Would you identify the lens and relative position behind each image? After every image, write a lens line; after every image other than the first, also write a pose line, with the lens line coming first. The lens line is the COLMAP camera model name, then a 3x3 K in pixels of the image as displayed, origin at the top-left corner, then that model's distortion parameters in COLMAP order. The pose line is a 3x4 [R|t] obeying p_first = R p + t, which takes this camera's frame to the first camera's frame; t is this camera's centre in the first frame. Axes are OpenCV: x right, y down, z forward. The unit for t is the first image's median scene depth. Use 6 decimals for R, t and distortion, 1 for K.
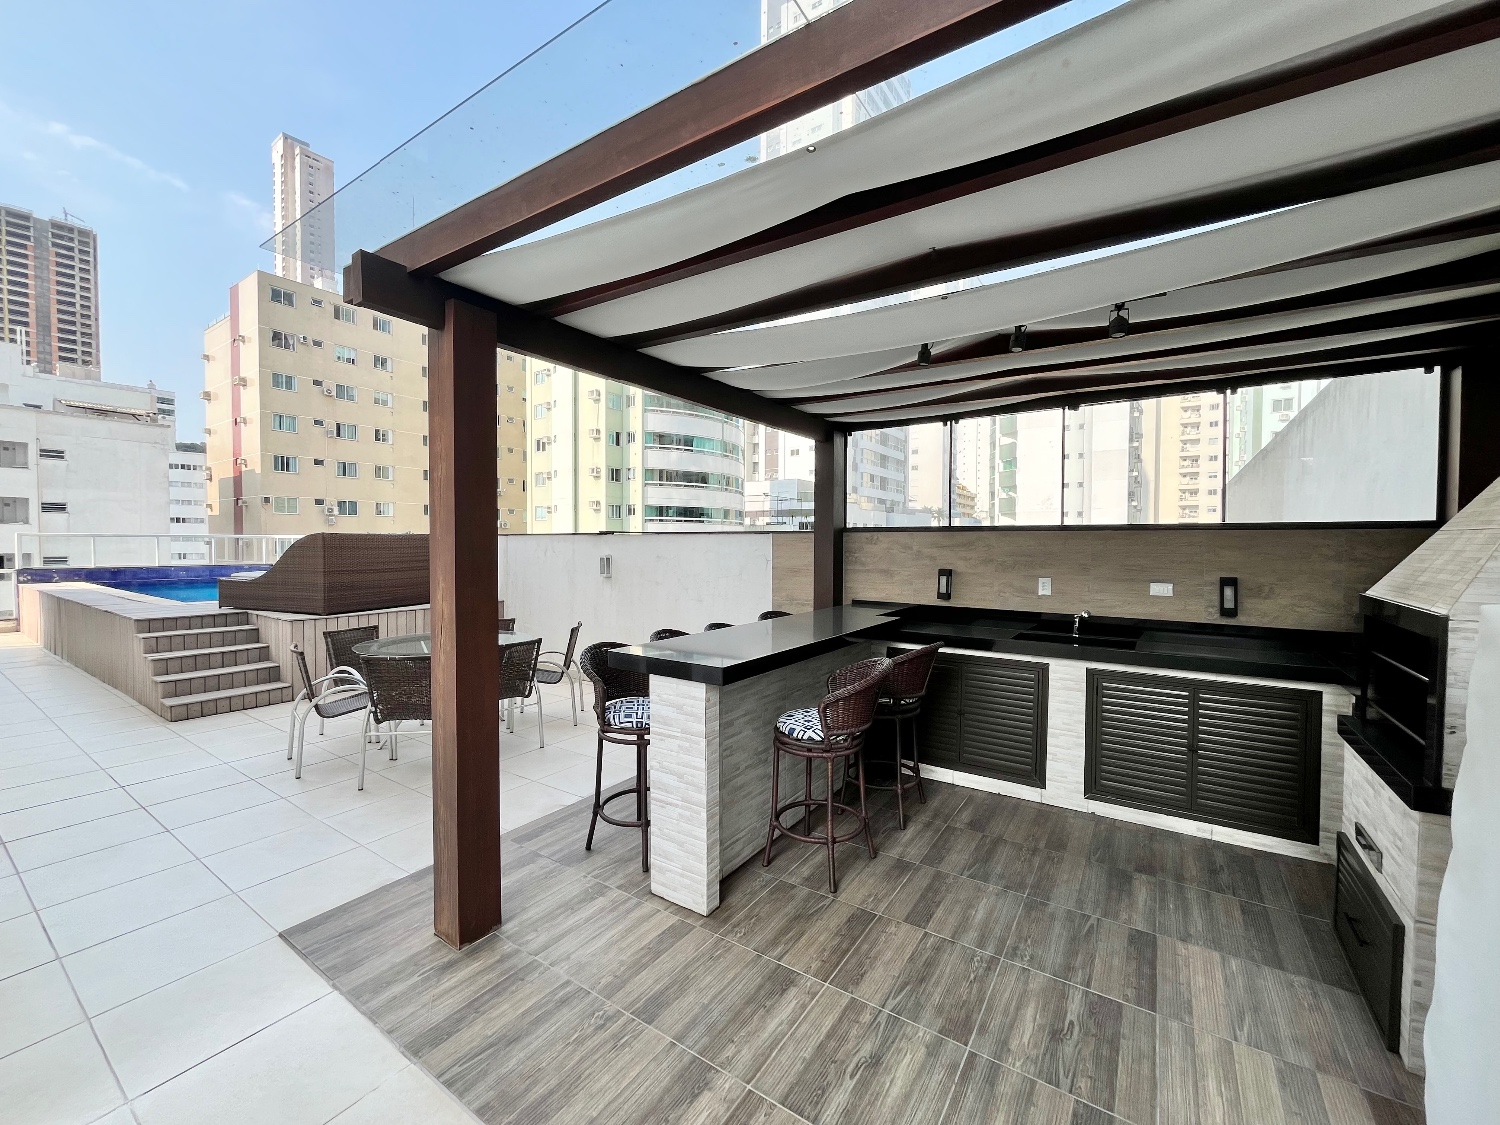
lens RADIAL K [[605.2, 0, 750.8], [0, 605.2, 560.7], [0, 0, 1]] dist [-0.000431, -0.000218]
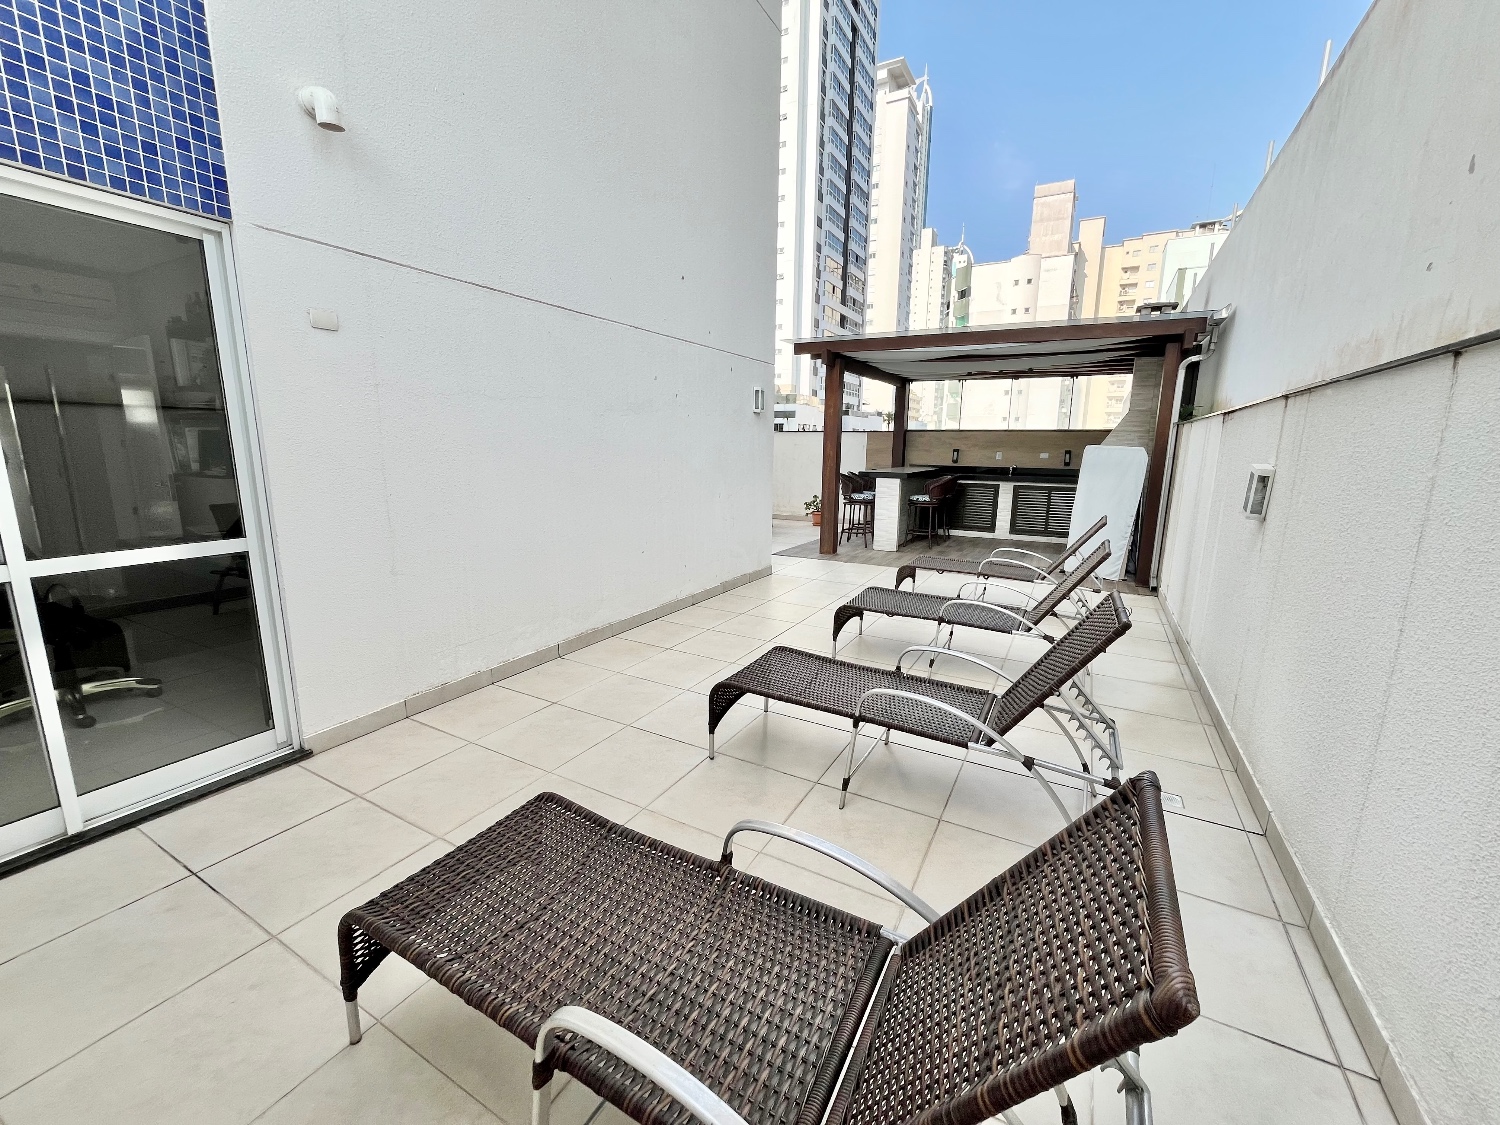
lens RADIAL K [[605.2, 0, 752.2], [0, 605.2, 565.7], [0, 0, 1]] dist [-0.000431, -0.000218]
pose [[0.995592, -0.011953, 0.093024, -0.744227], [-0.003702, 0.986065, 0.166322, 0.081193], [-0.093716, -0.165933, 0.981674, -1.384546]]
